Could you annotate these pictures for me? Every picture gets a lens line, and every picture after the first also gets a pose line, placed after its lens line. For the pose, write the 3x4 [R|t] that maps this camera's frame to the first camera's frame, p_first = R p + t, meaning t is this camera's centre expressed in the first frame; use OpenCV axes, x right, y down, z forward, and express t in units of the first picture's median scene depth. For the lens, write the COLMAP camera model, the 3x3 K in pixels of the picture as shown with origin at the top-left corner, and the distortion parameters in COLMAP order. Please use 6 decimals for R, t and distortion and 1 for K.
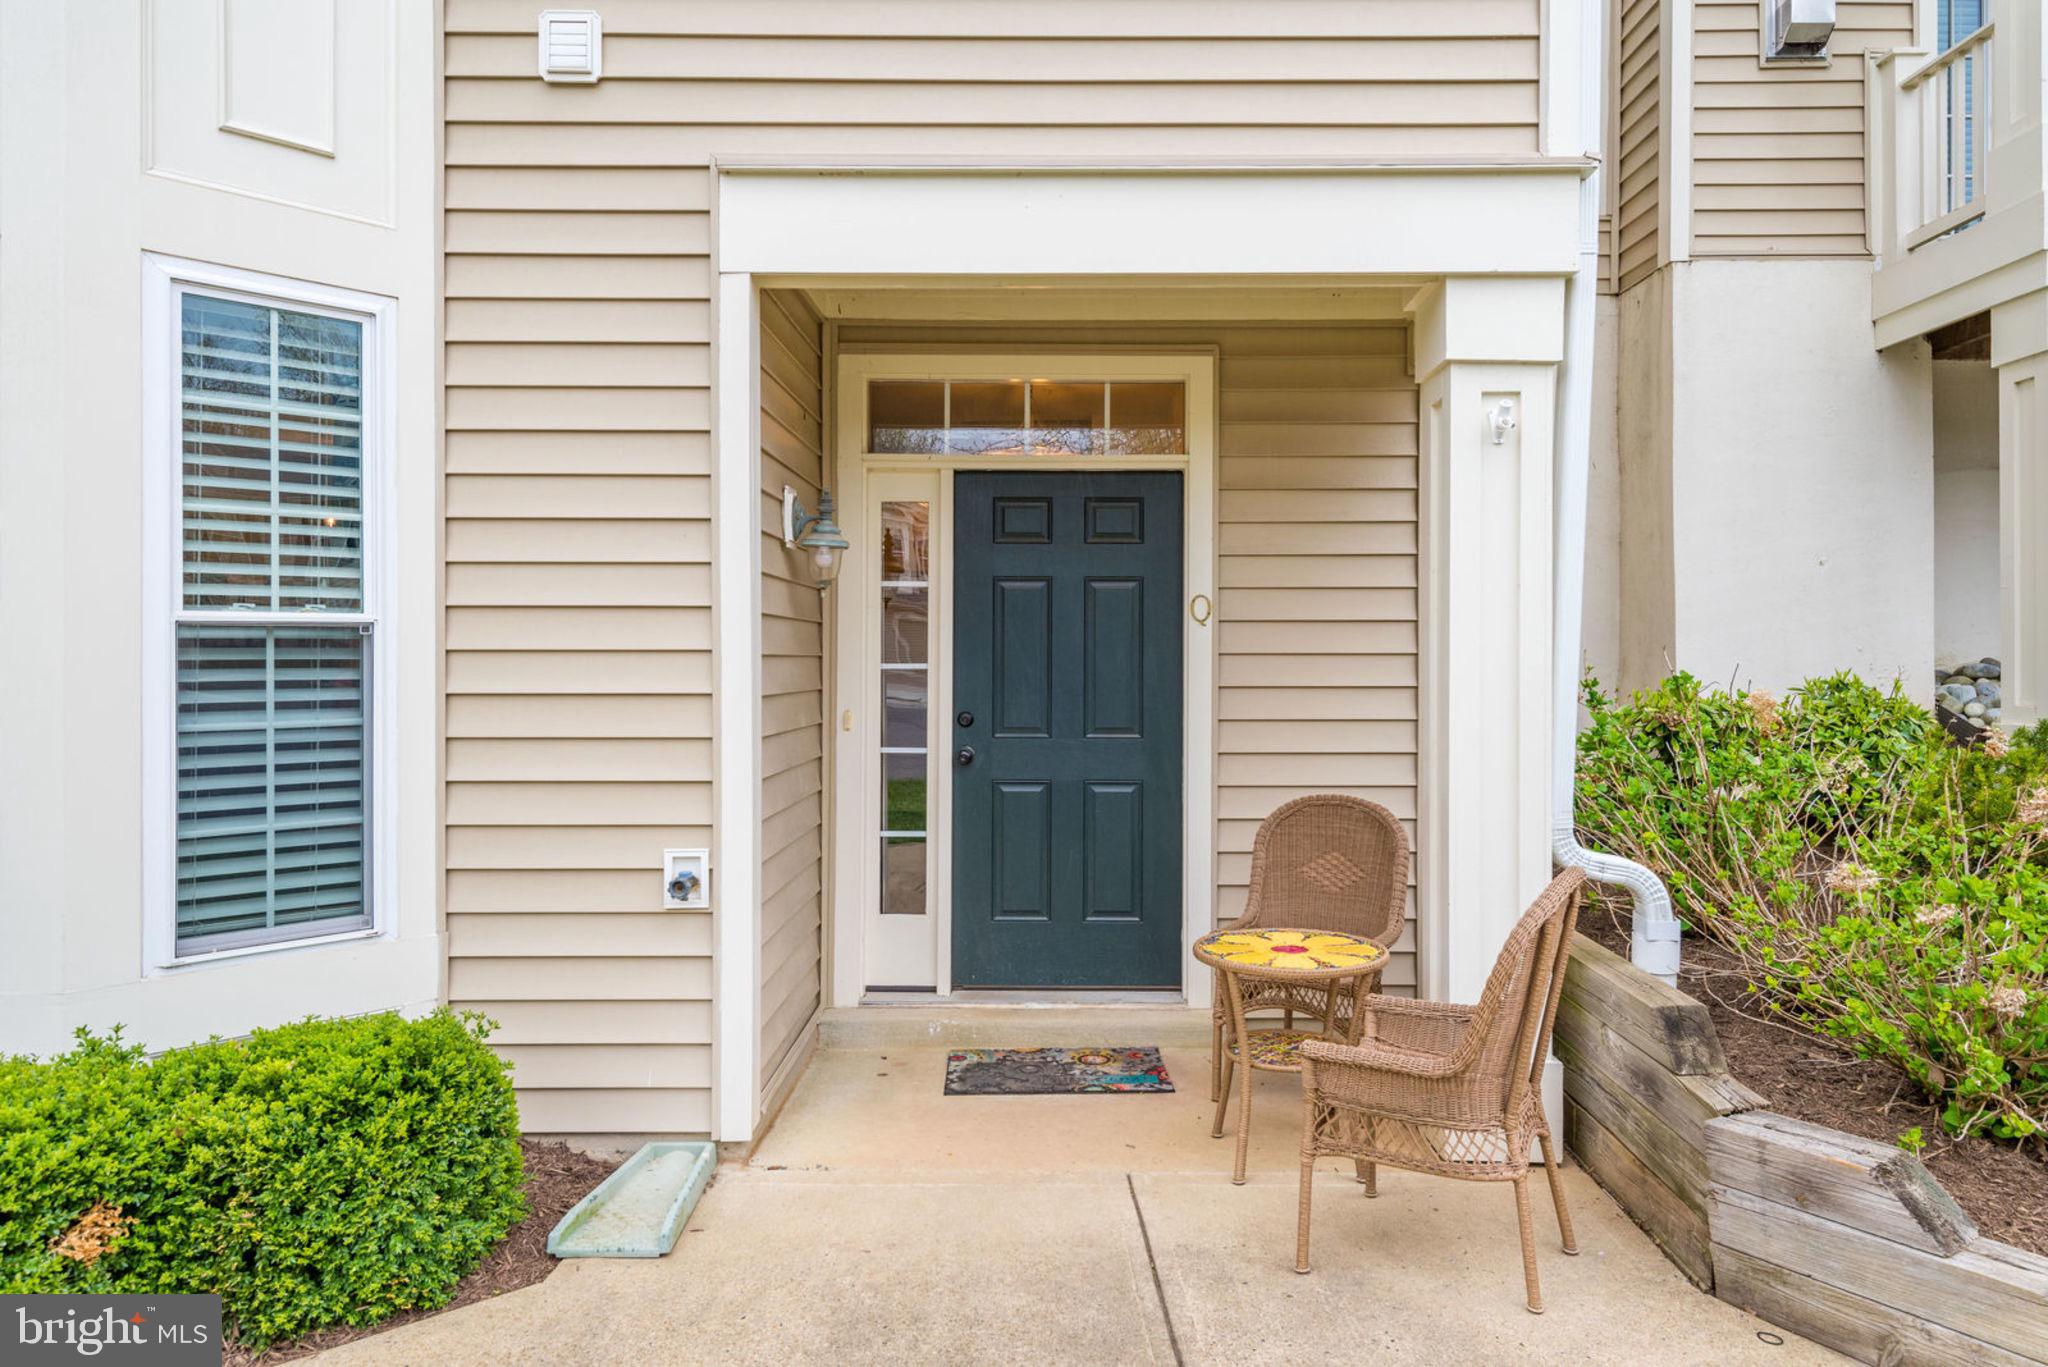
lens RADIAL K [[1354.1, 0, 1024.0], [0, 1354.1, 683.5], [0, 0, 1]] dist [0.000461, -0.002309]
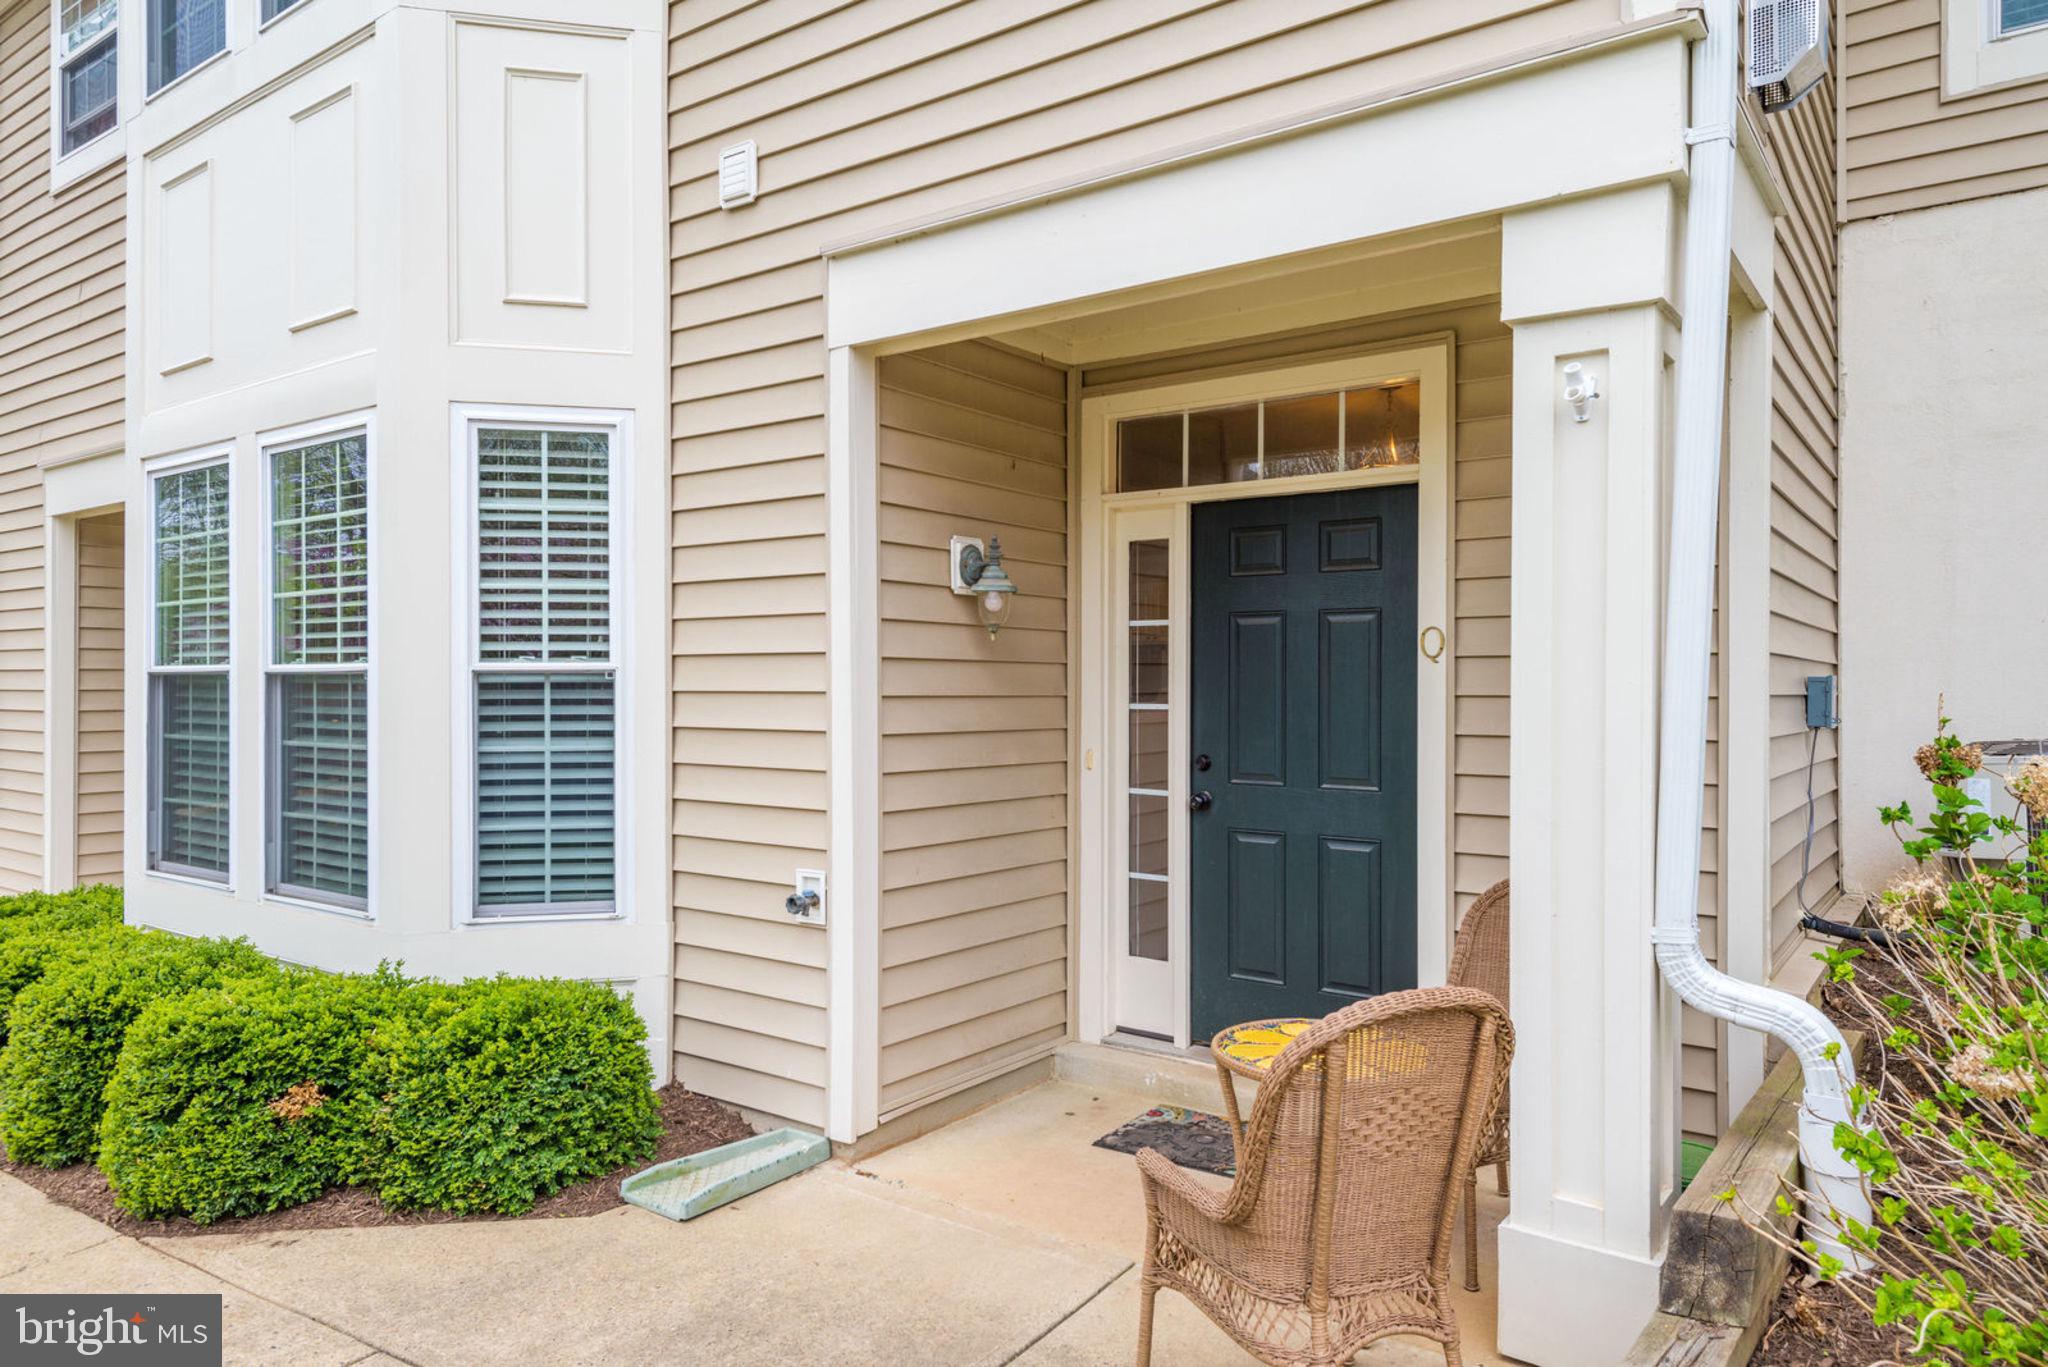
lens RADIAL K [[1323.8, 0, 1023.0], [0, 1323.8, 705.8], [0, 0, 1]] dist [0.007445, 0.001547]
pose [[0.806255, 0.009519, -0.591491, 0.546568], [-0.013412, 0.999908, -0.002190, -0.013412], [0.591416, 0.009699, 0.806308, 0.227763]]
